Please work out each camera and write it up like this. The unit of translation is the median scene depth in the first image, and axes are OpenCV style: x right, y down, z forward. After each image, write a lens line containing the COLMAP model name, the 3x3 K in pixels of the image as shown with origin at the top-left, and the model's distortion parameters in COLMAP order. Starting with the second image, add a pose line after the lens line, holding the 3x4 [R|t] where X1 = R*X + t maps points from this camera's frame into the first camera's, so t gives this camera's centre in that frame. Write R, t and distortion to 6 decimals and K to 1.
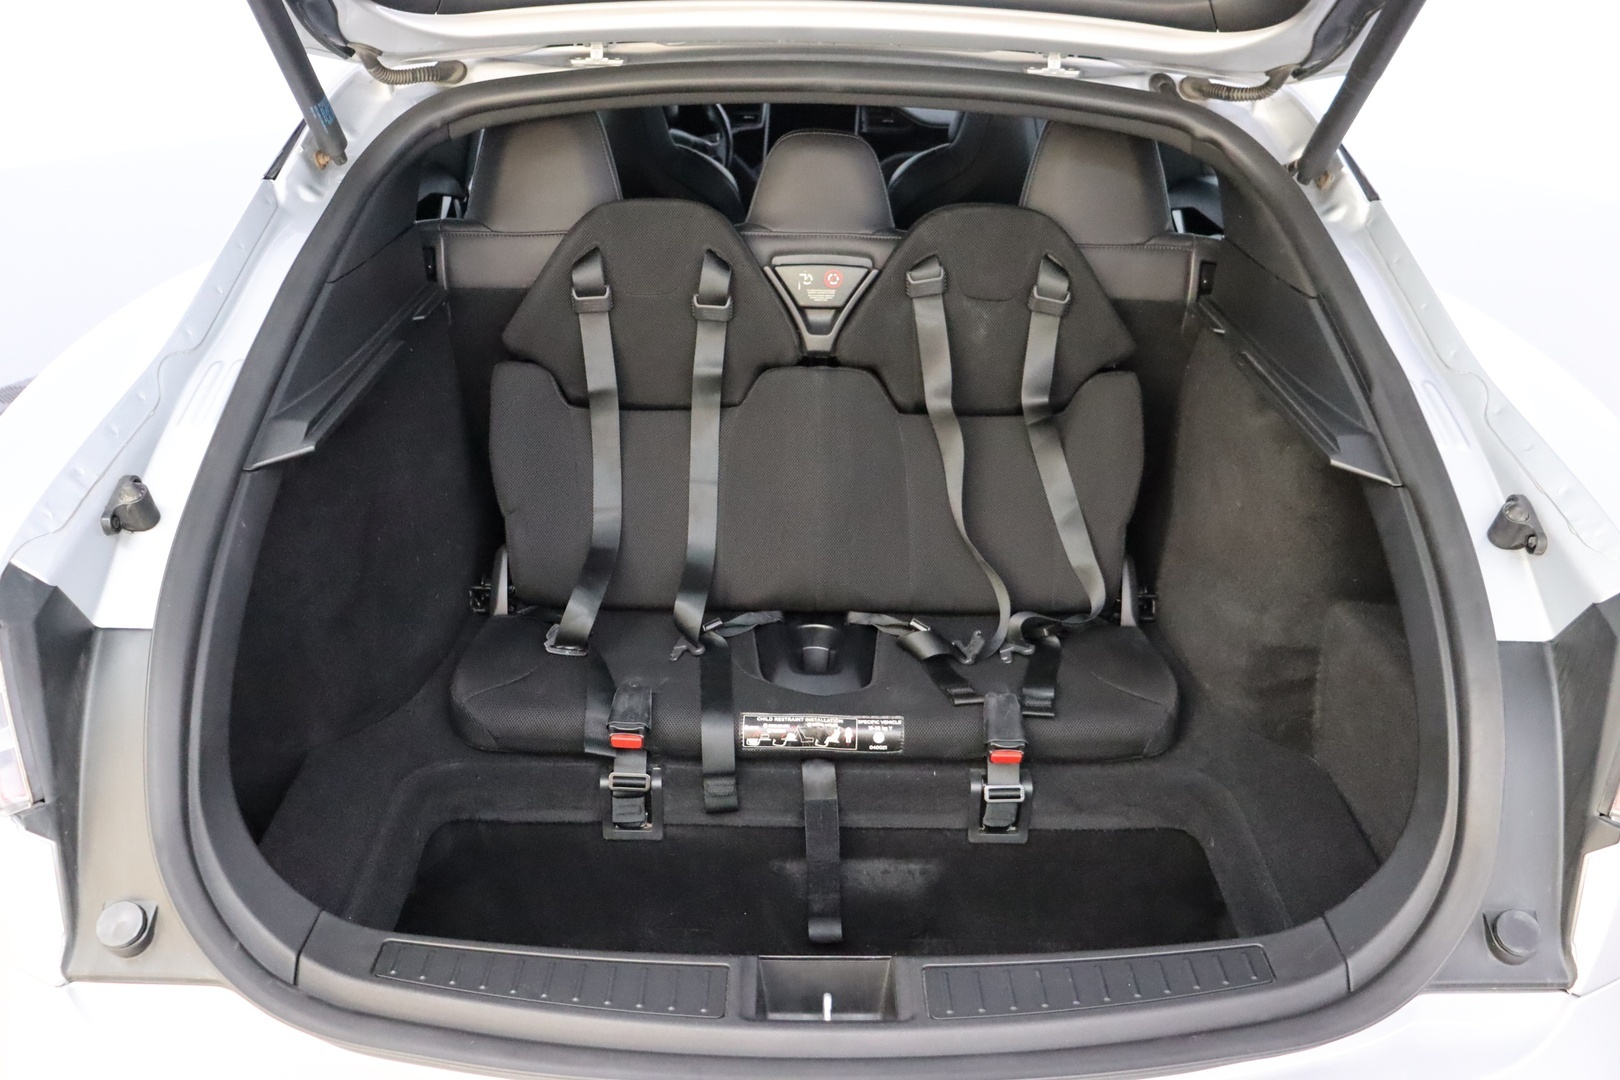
lens RADIAL K [[1464.2, 0, 813.2], [0, 1464.2, 542.0], [0, 0, 1]] dist [-0.194500, 0.252531]
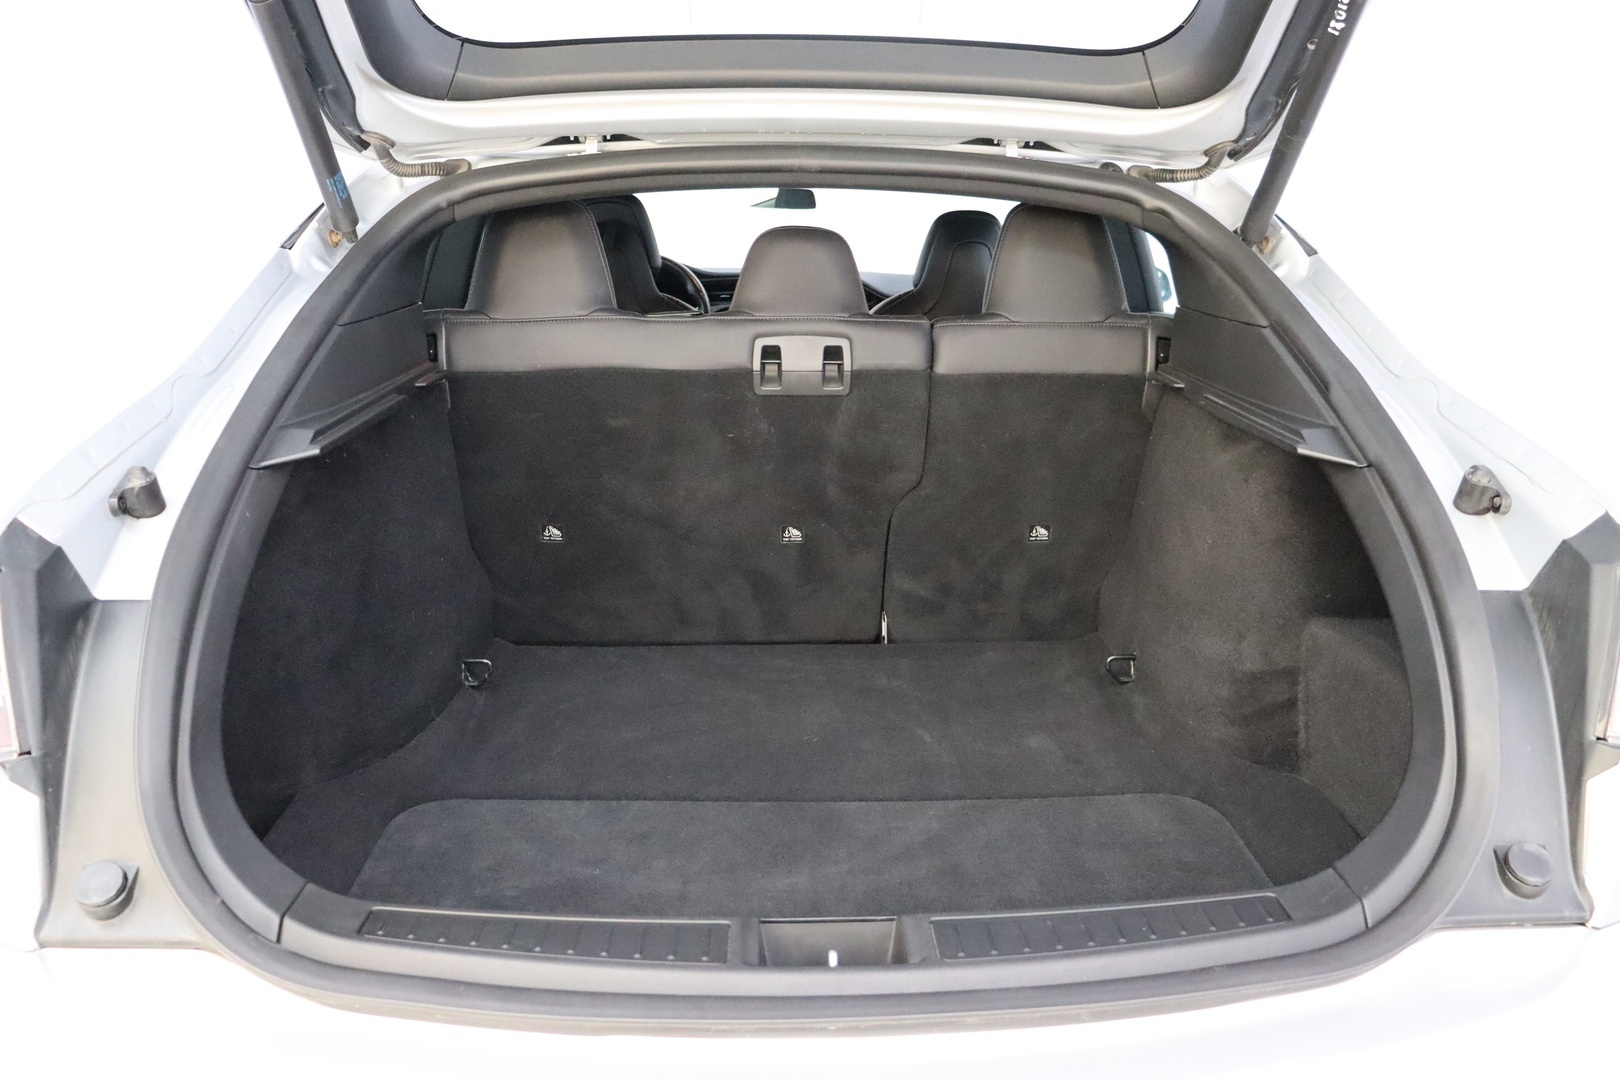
lens RADIAL K [[1391.0, 0, 810.0], [0, 1391.0, 540.0], [0, 0, 1]] dist [-0.190696, 0.206789]
pose [[0.999591, -0.018531, 0.021770, -0.017764], [0.022273, 0.982170, -0.186671, 0.191857], [-0.017923, 0.187079, 0.982181, 0.044765]]
